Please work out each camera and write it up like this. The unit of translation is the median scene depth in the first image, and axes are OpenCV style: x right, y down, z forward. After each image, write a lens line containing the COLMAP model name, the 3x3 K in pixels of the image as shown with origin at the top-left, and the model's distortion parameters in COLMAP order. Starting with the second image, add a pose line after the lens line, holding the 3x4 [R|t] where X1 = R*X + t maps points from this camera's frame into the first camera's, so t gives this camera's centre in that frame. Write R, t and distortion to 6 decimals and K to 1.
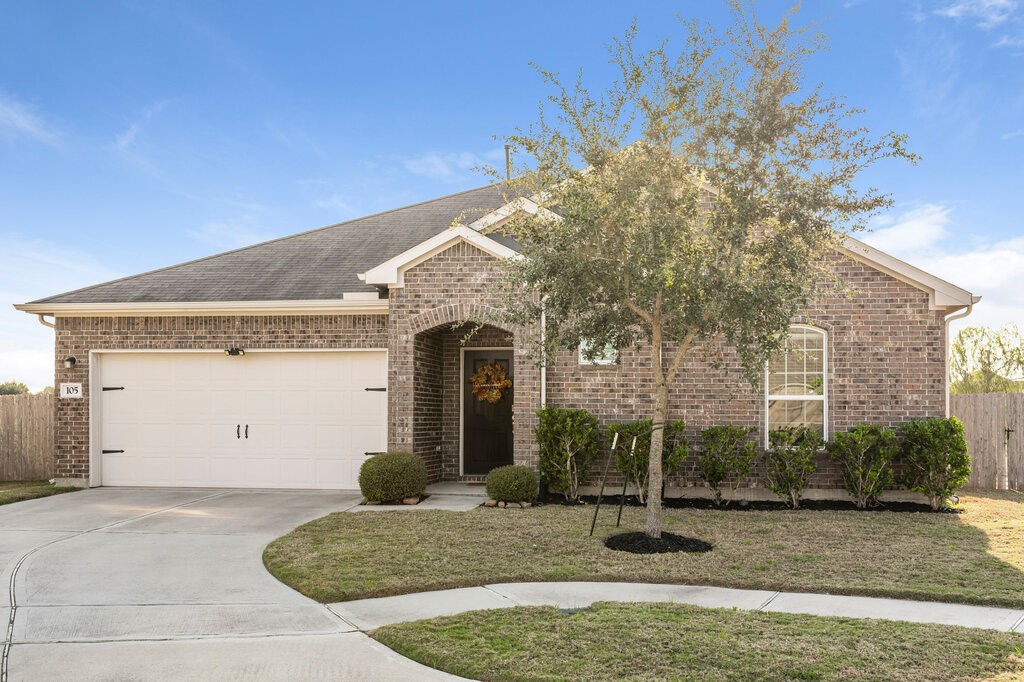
lens RADIAL K [[1070.4, 0, 513.3], [0, 1070.4, 342.7], [0, 0, 1]] dist [0.024953, 0.000000]
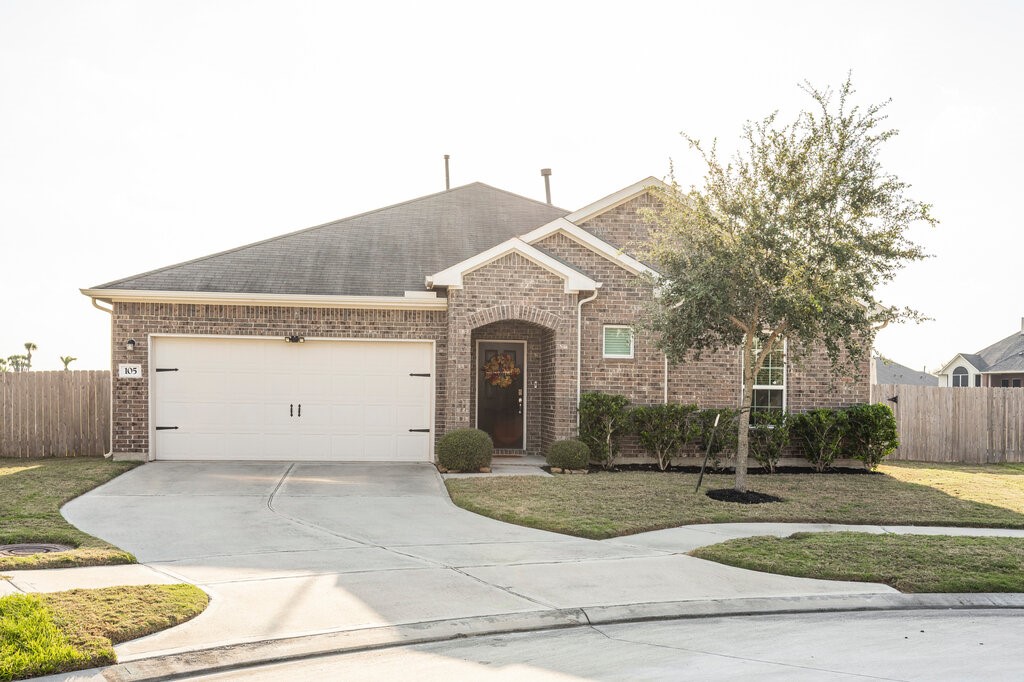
lens RADIAL K [[1070.4, 0, 510.1], [0, 1070.4, 341.1], [0, 0, 1]] dist [0.024953, 0.000000]
pose [[0.961184, 0.024489, 0.274818, -0.366382], [-0.029328, 0.999479, 0.013510, -0.011644], [-0.274344, -0.021045, 0.961401, -0.141687]]
